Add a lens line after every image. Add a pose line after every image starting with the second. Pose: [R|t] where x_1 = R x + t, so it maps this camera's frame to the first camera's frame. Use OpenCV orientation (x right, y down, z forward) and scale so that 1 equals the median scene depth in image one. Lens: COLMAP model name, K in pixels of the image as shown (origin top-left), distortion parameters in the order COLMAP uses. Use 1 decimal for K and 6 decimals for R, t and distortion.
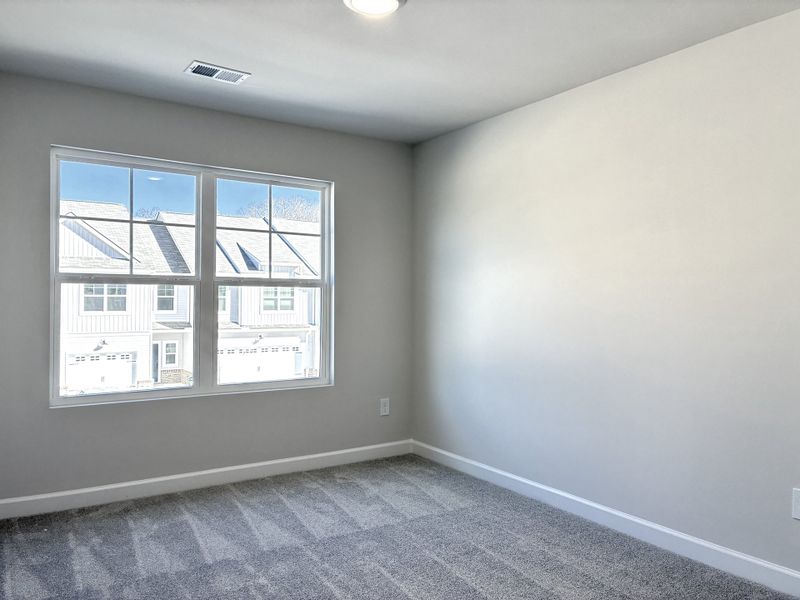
lens RADIAL K [[609.4, 0, 397.7], [0, 609.4, 297.2], [0, 0, 1]] dist [0.064198, -0.059852]
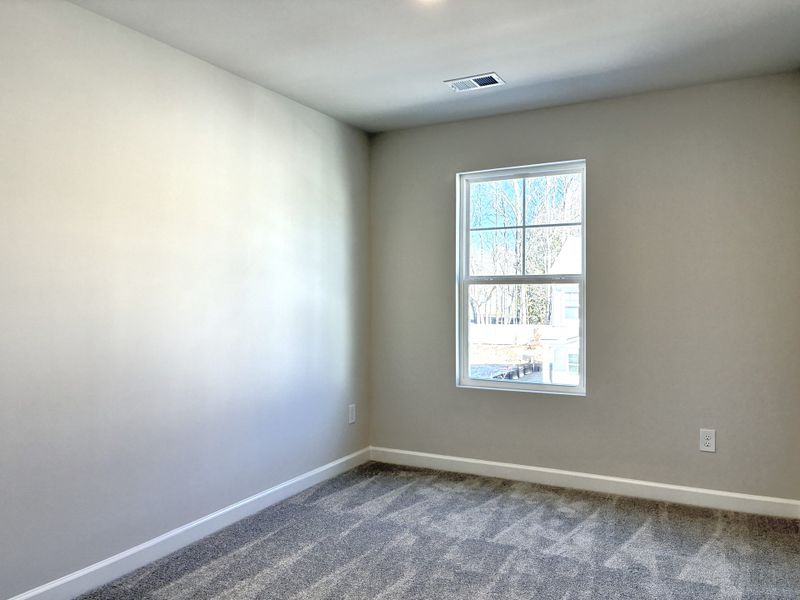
lens RADIAL K [[609.4, 0, 396.9], [0, 609.4, 295.4], [0, 0, 1]] dist [0.064198, -0.059852]
pose [[0.478881, -0.011400, -0.877806, 0.440880], [0.012191, 0.999906, -0.006335, 0.003690], [0.877795, -0.007668, 0.478975, 0.298747]]
